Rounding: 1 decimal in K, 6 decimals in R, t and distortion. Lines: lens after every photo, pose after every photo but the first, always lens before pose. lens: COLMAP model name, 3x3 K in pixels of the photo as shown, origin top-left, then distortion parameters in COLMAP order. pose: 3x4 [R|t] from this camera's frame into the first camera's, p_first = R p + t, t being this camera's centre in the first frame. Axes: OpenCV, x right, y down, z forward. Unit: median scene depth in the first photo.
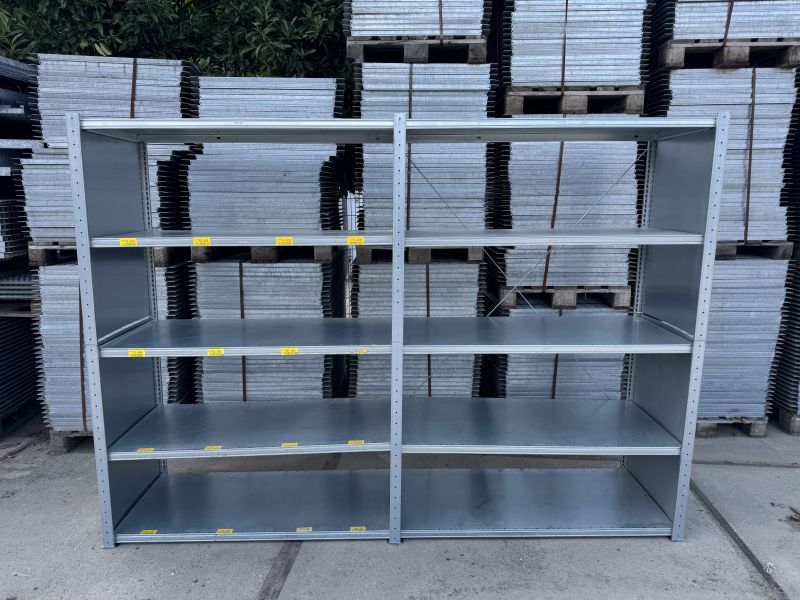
lens RADIAL K [[566.1, 0, 401.1], [0, 566.1, 295.8], [0, 0, 1]] dist [0.038243, -0.041979]
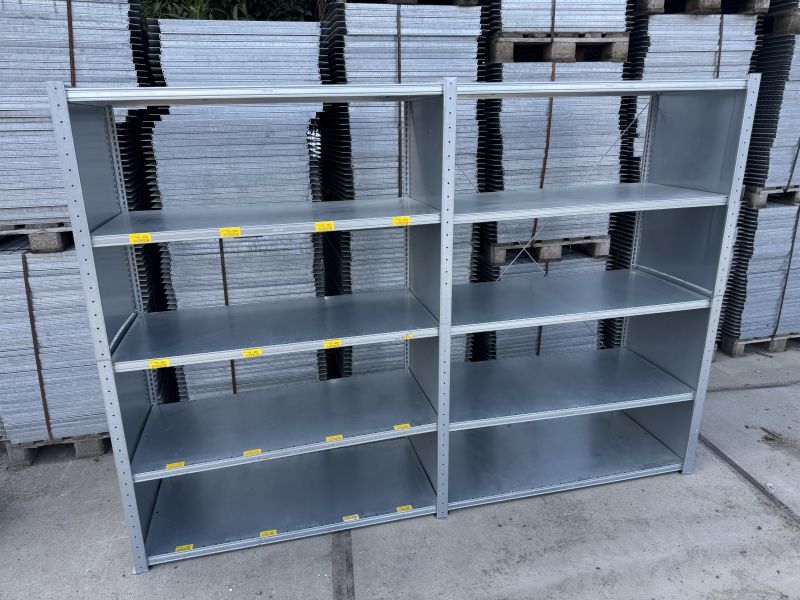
lens RADIAL K [[570.3, 0, 400.0], [0, 570.3, 300.0], [0, 0, 1]] dist [0.031614, -0.033887]
pose [[0.976465, -0.084273, 0.198528, -0.191599], [0.057581, 0.988953, 0.136586, -0.066766], [-0.207846, -0.121940, 0.970531, 0.059050]]
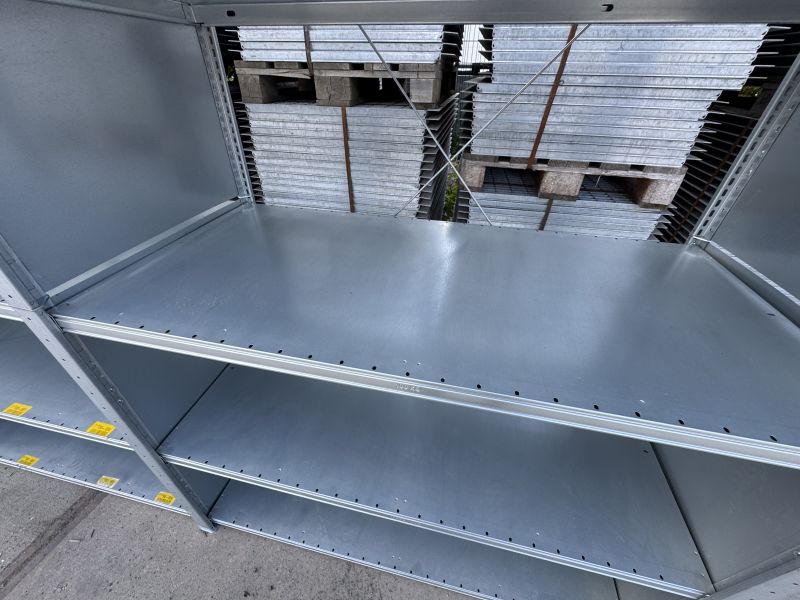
lens RADIAL K [[322.3, 0, 400.0], [0, 322.3, 300.0], [0, 0, 1]] dist [-0.001879, -0.000090]
pose [[0.974490, 0.146739, -0.169816, 0.200668], [-0.059173, 0.897862, 0.436282, -0.023742], [0.216491, -0.415104, 0.883640, 0.613835]]
